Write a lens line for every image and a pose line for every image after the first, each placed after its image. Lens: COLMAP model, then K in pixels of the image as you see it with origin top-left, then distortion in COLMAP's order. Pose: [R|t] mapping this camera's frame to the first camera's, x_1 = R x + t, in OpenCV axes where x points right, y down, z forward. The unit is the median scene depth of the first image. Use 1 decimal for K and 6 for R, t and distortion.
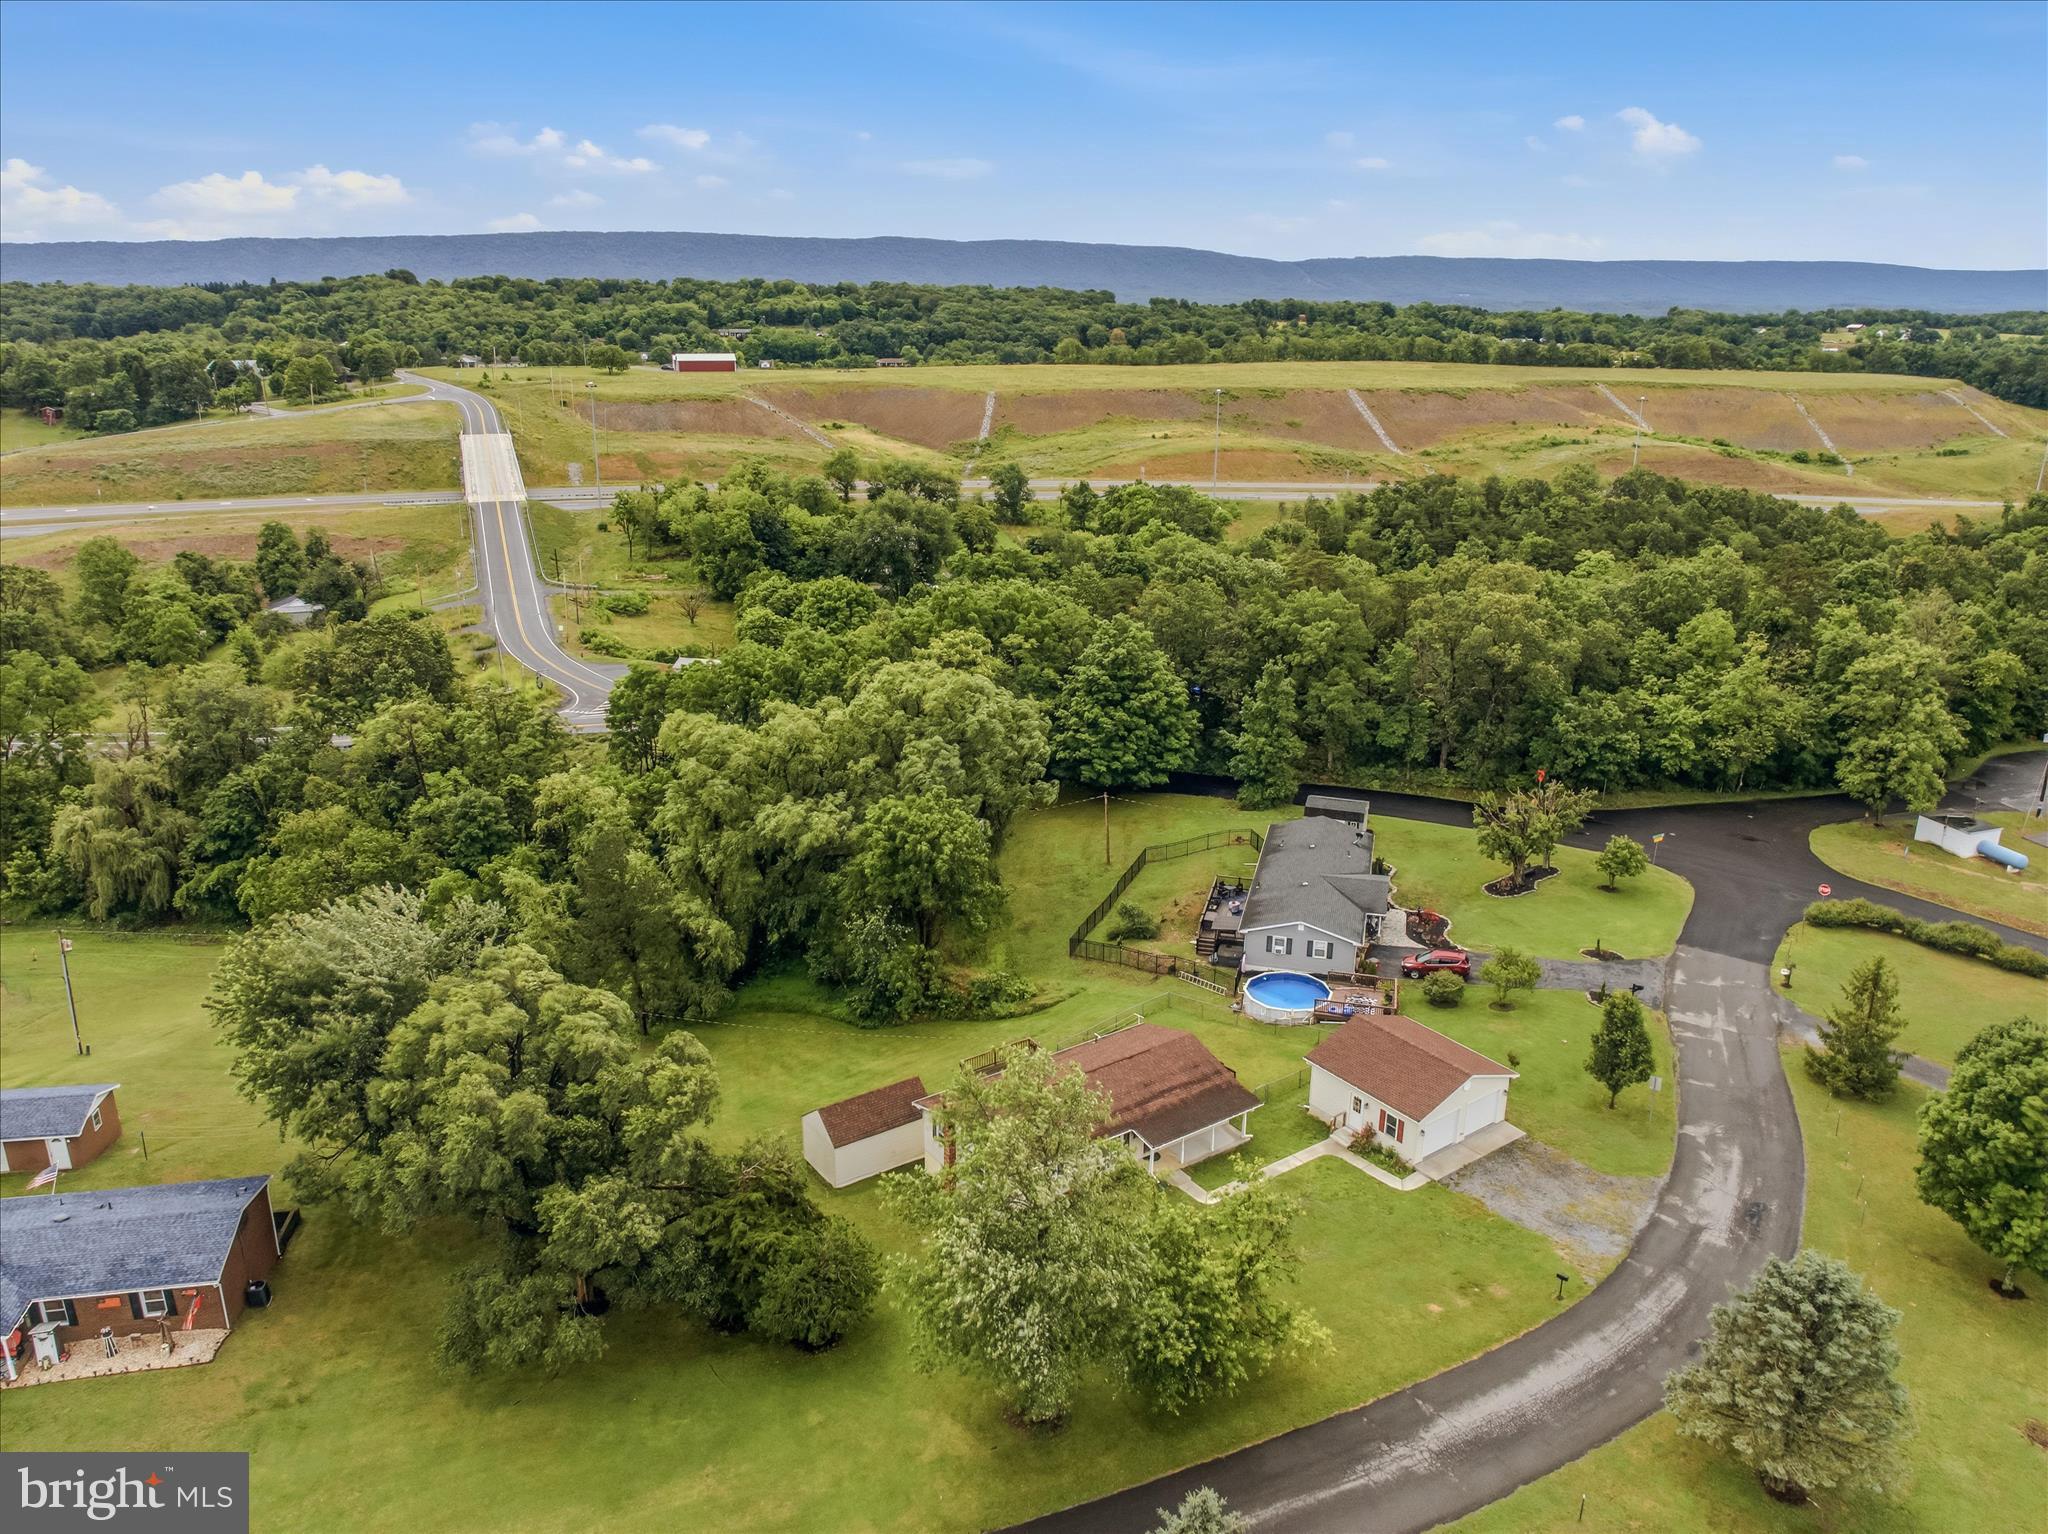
lens RADIAL K [[1434.4, 0, 1028.9], [0, 1434.4, 761.8], [0, 0, 1]] dist [-0.041772, 0.007687]
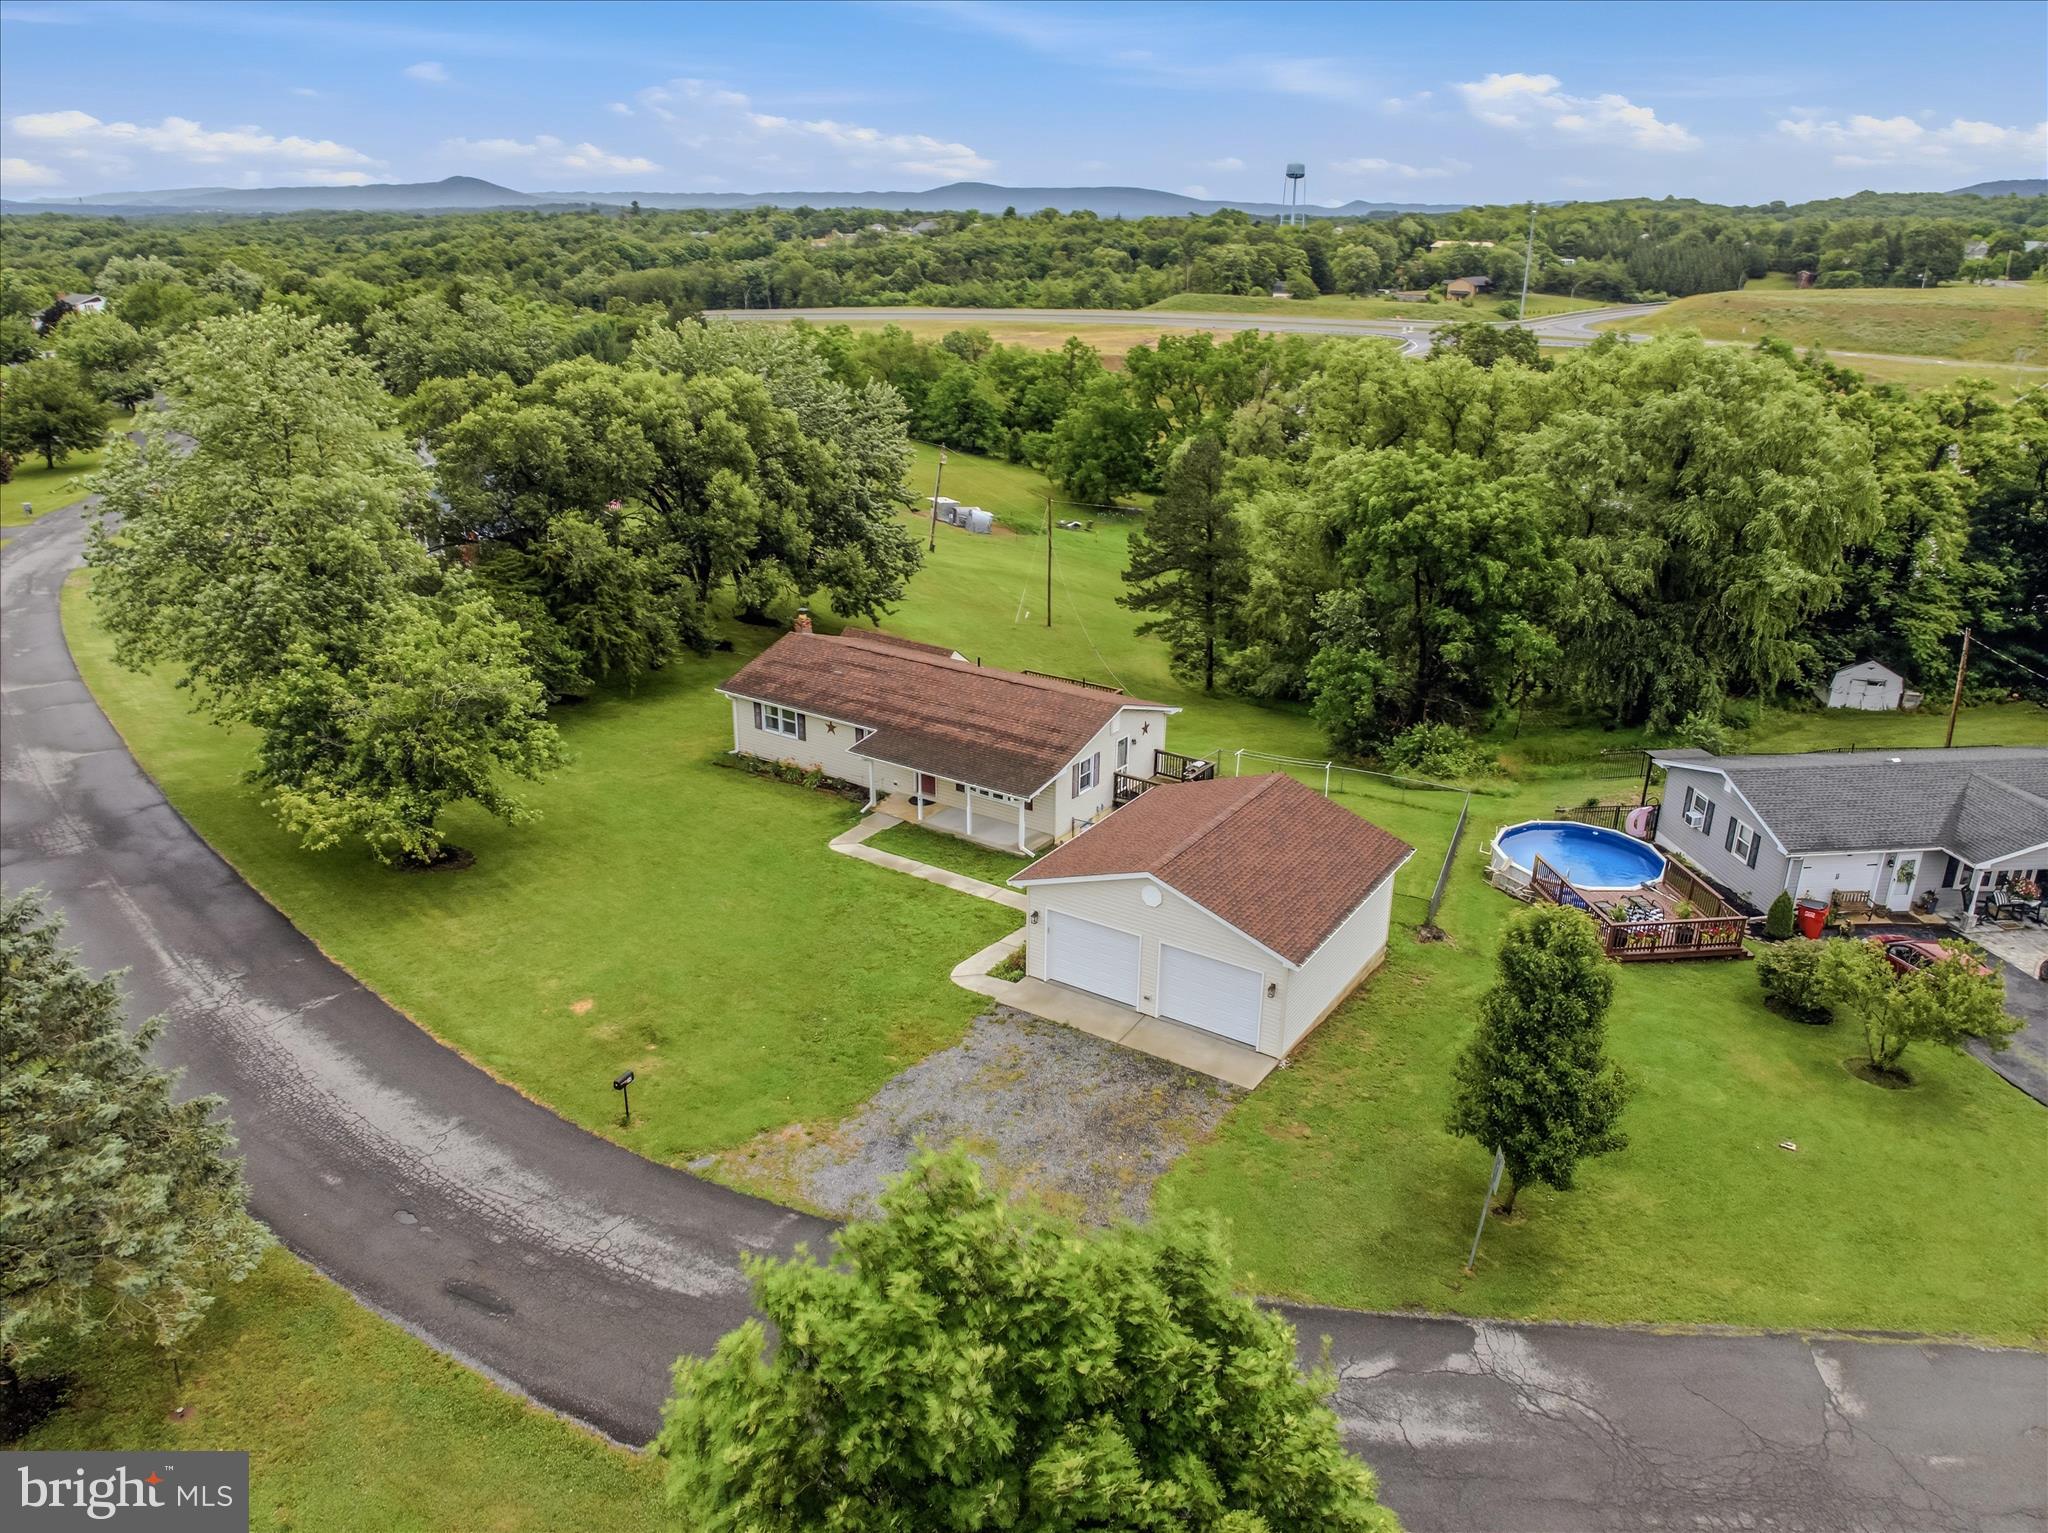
lens RADIAL K [[1434.4, 0, 1039.3], [0, 1434.4, 753.0], [0, 0, 1]] dist [-0.041772, 0.007687]
pose [[0.370445, 0.325838, -0.869828, 0.376864], [-0.297704, 0.928701, 0.221104, 0.048198], [0.879854, 0.177044, 0.441036, 0.407077]]
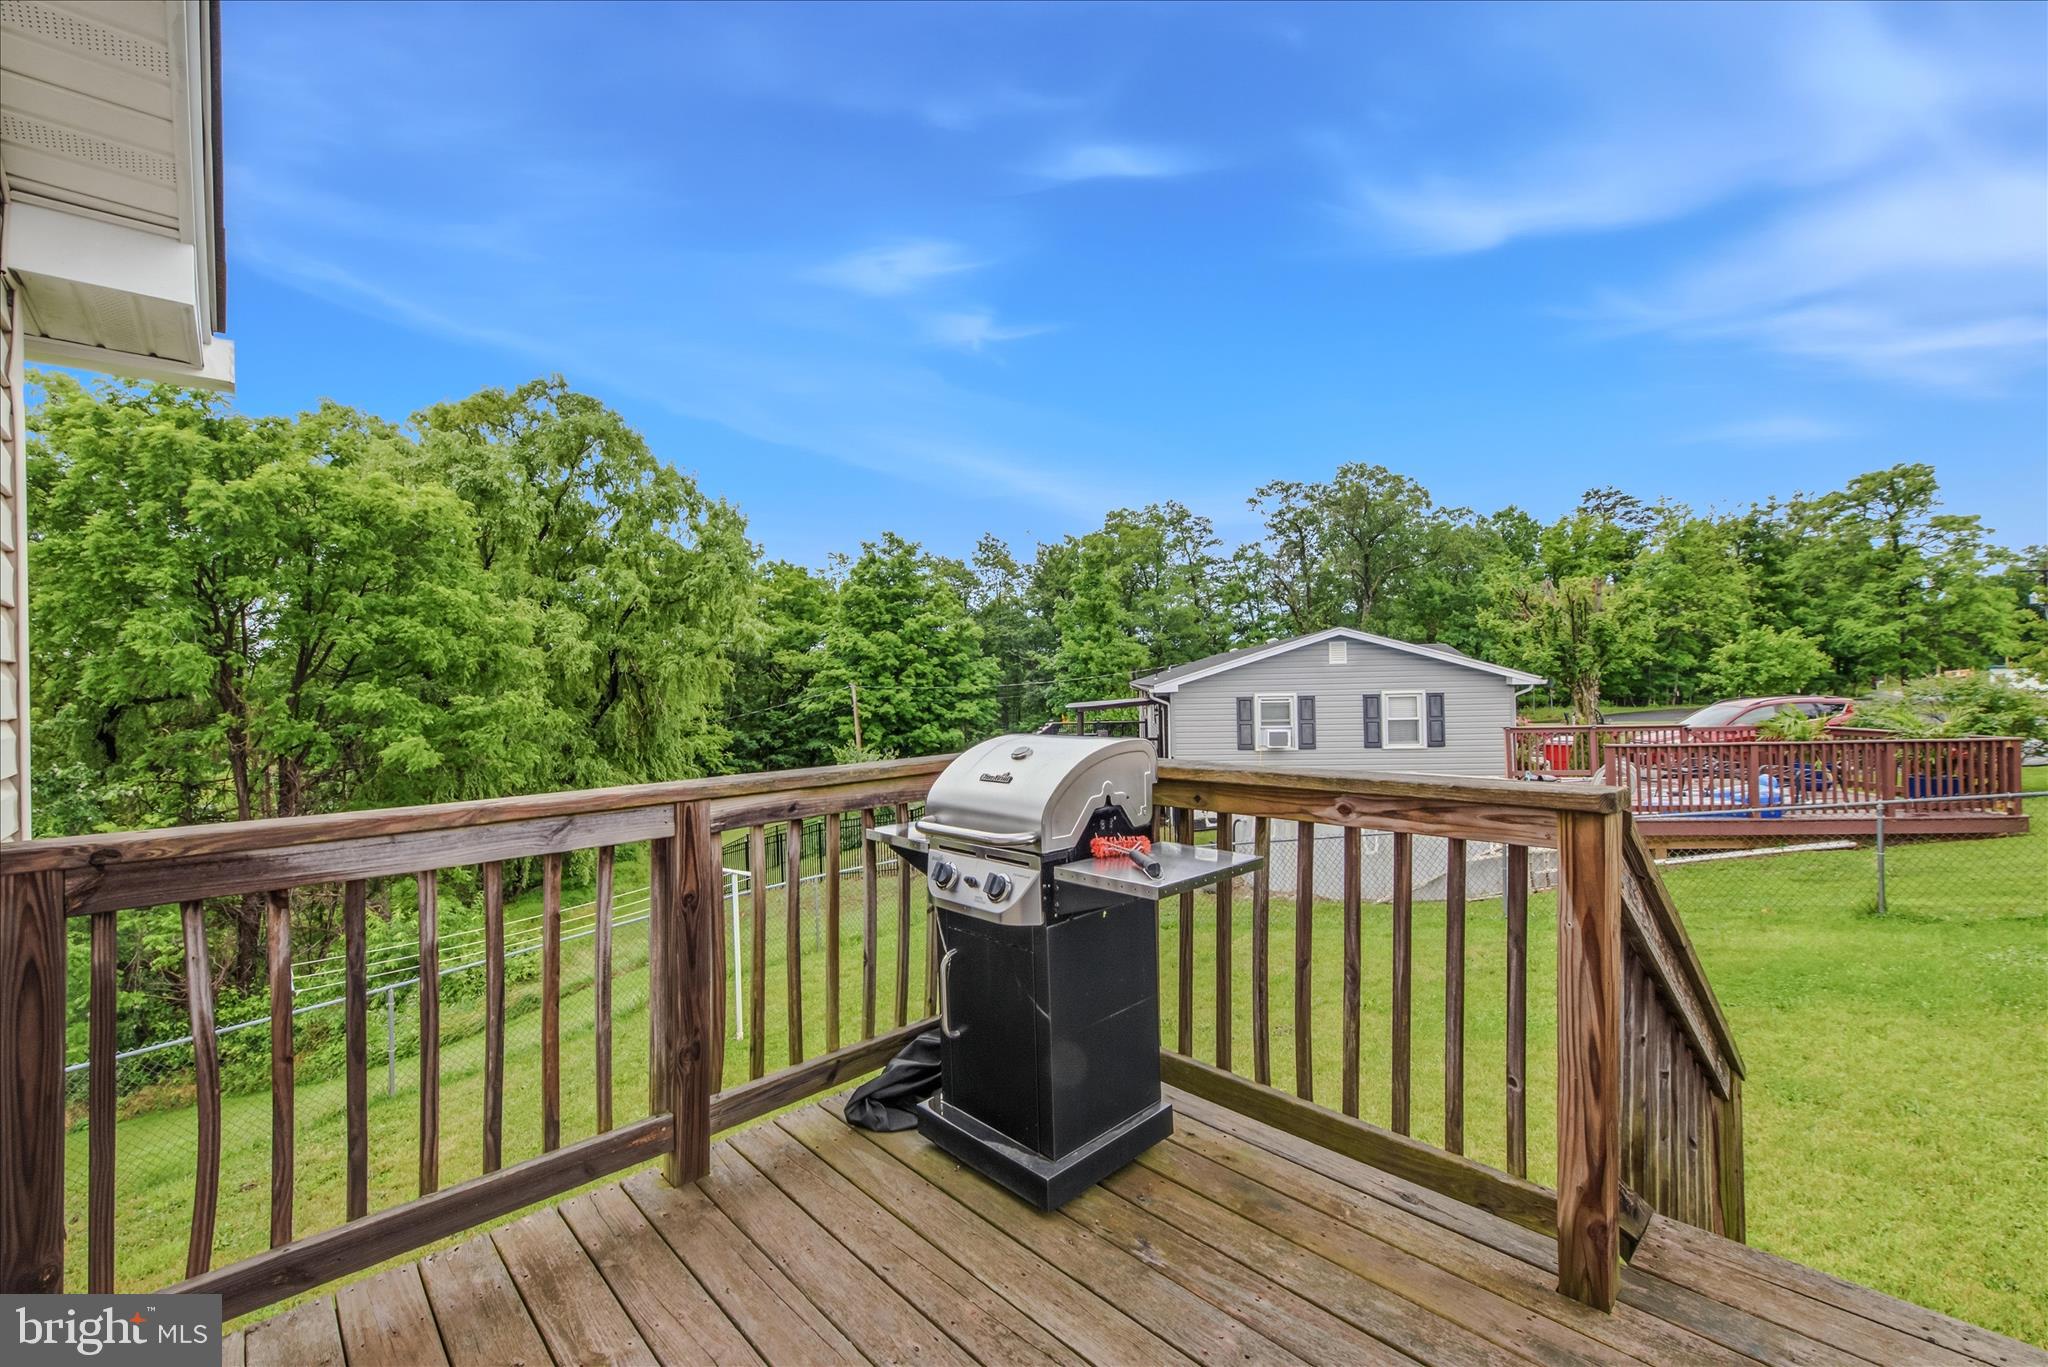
lens RADIAL K [[852.5, 0, 1016.2], [0, 852.5, 669.7], [0, 0, 1]] dist [0.001987, 0.000271]
pose [[0.989045, -0.032923, 0.143898, 0.064230], [0.077915, 0.944394, -0.319453, 0.125319], [-0.125379, 0.327165, 0.936613, 0.592092]]
